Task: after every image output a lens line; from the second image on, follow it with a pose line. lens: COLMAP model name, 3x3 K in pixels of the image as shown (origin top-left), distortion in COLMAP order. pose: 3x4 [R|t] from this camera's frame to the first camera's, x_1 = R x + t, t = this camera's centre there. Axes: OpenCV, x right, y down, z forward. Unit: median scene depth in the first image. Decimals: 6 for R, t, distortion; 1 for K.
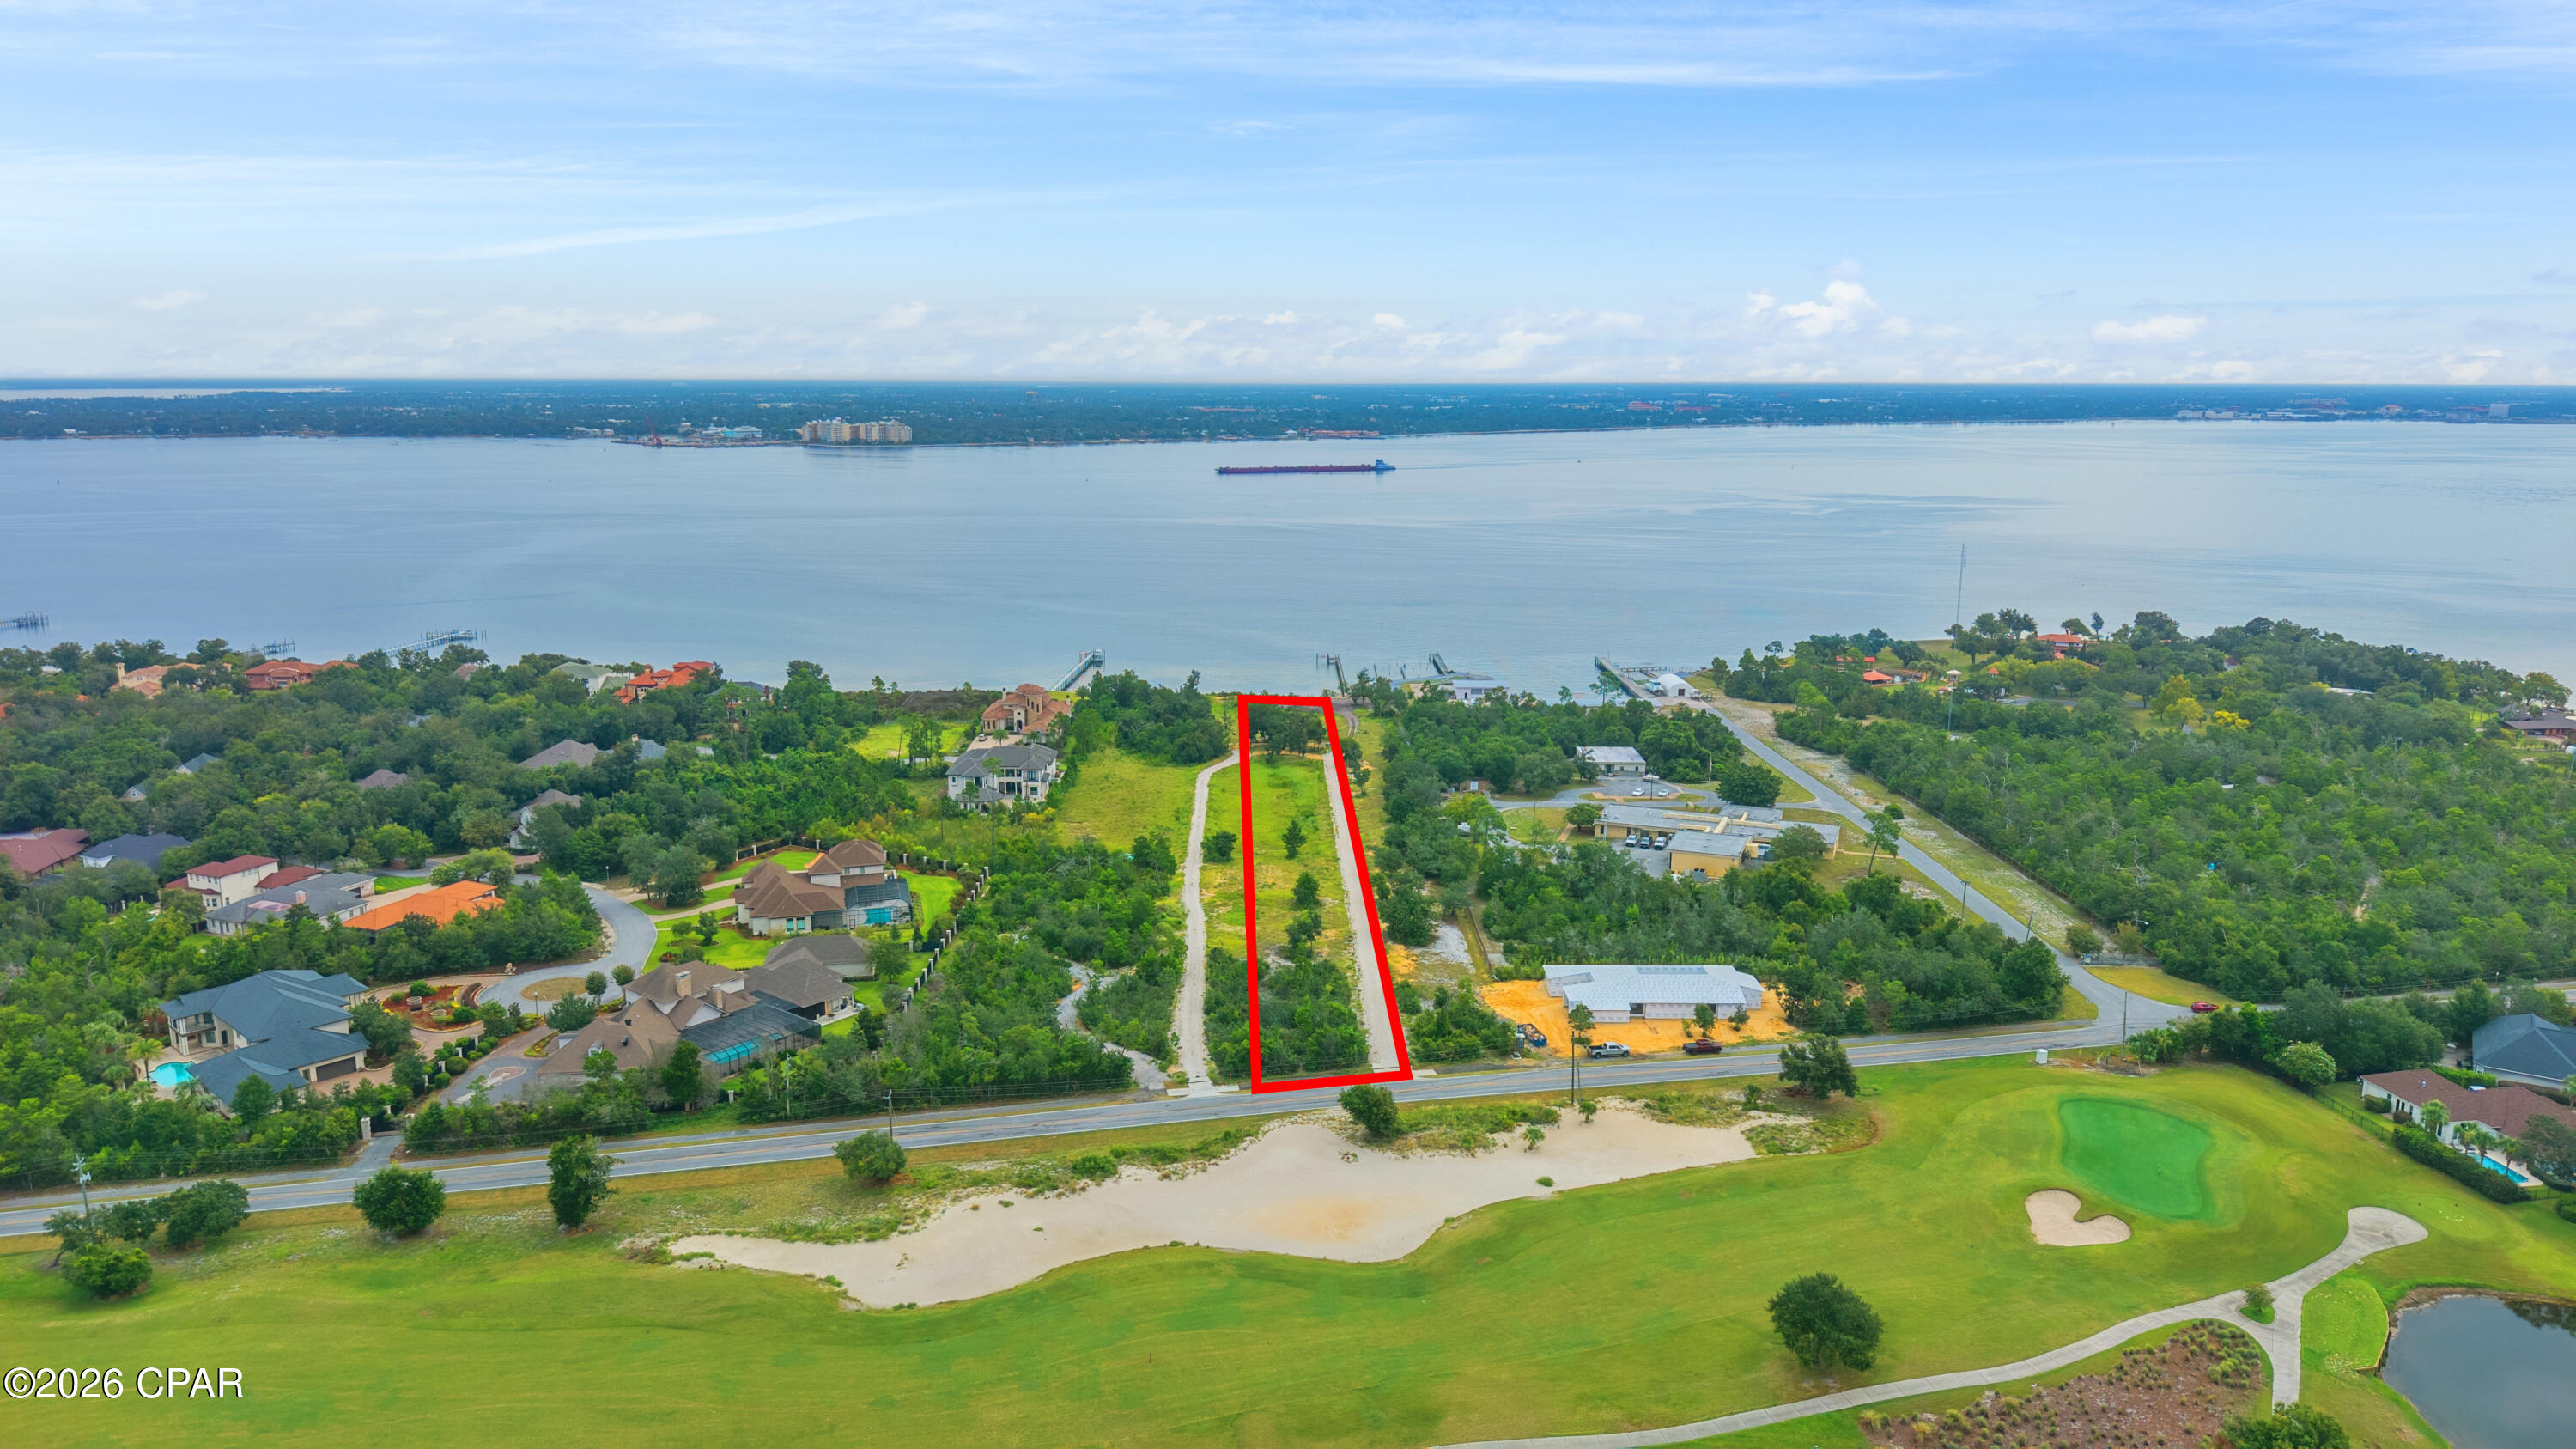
lens RADIAL K [[1689.3, 0, 1282.7], [0, 1689.3, 724.6], [0, 0, 1]] dist [0.024078, -0.020123]
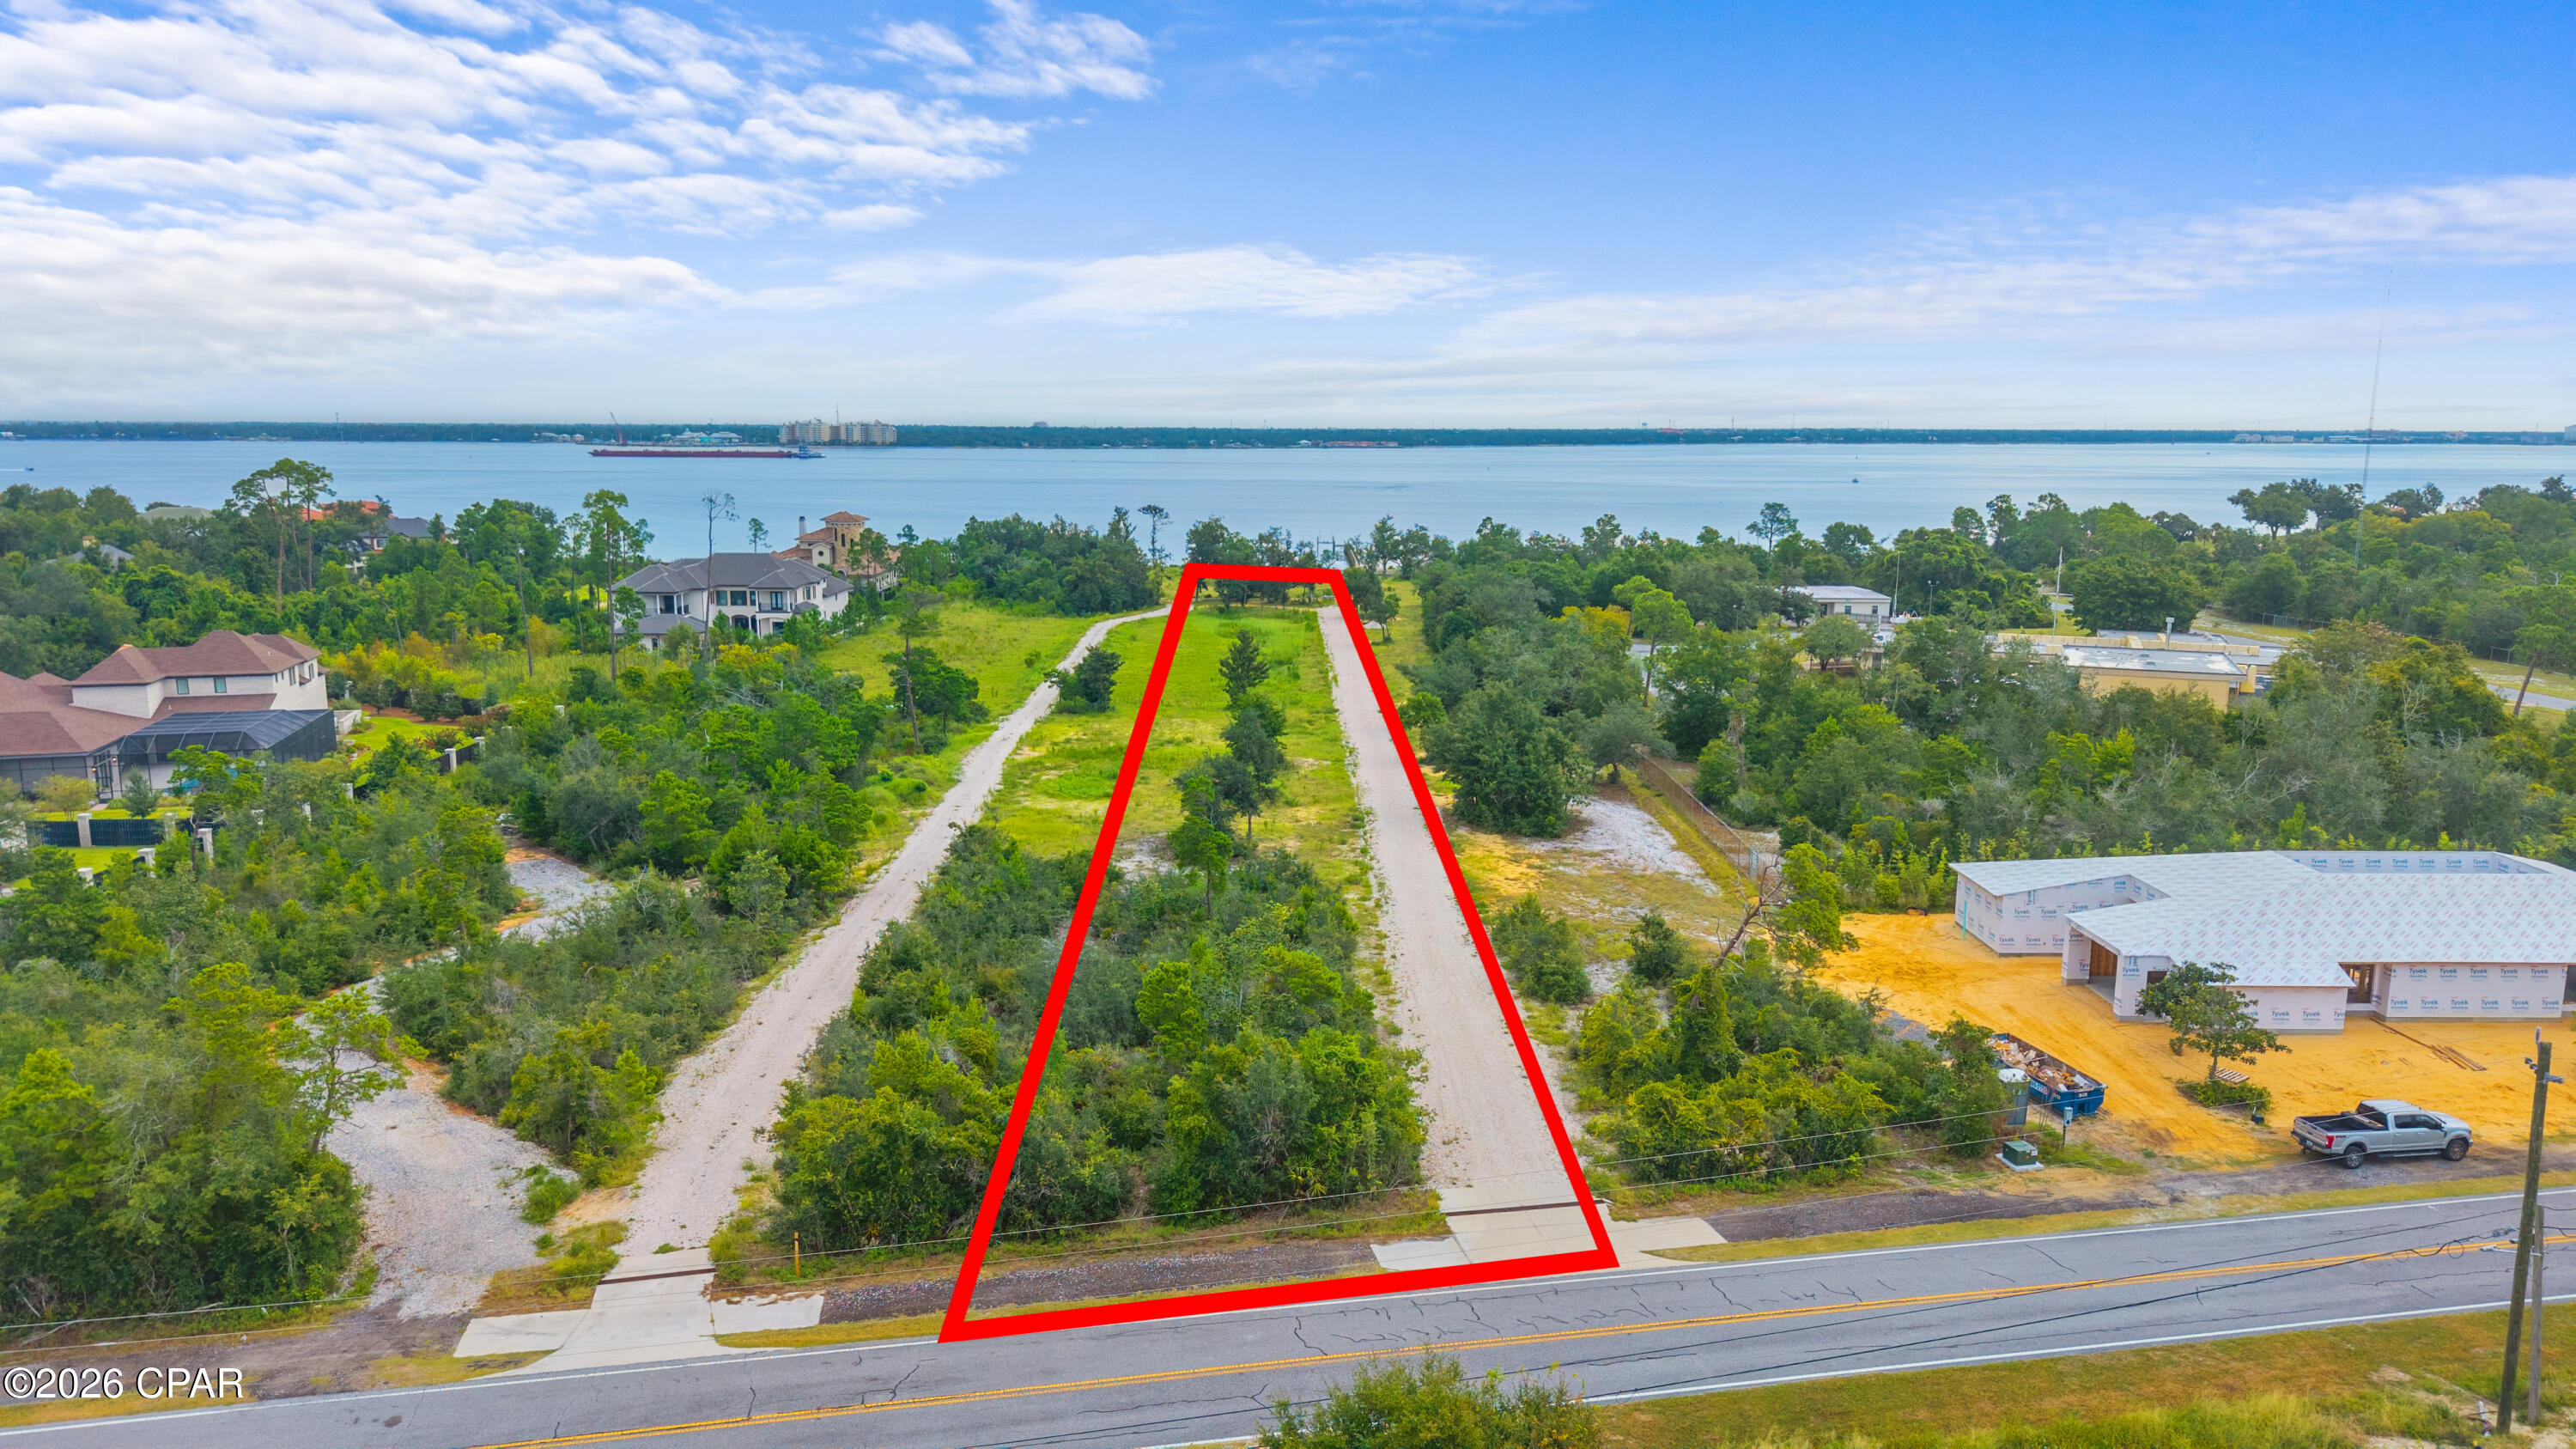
lens RADIAL K [[1689.3, 0, 1273.2], [0, 1689.3, 716.4], [0, 0, 1]] dist [0.024078, -0.020123]
pose [[0.999873, 0.001790, -0.015819, 0.027543], [-0.002363, 0.999340, -0.036252, 0.119057], [0.015744, 0.036285, 0.999217, 0.633329]]
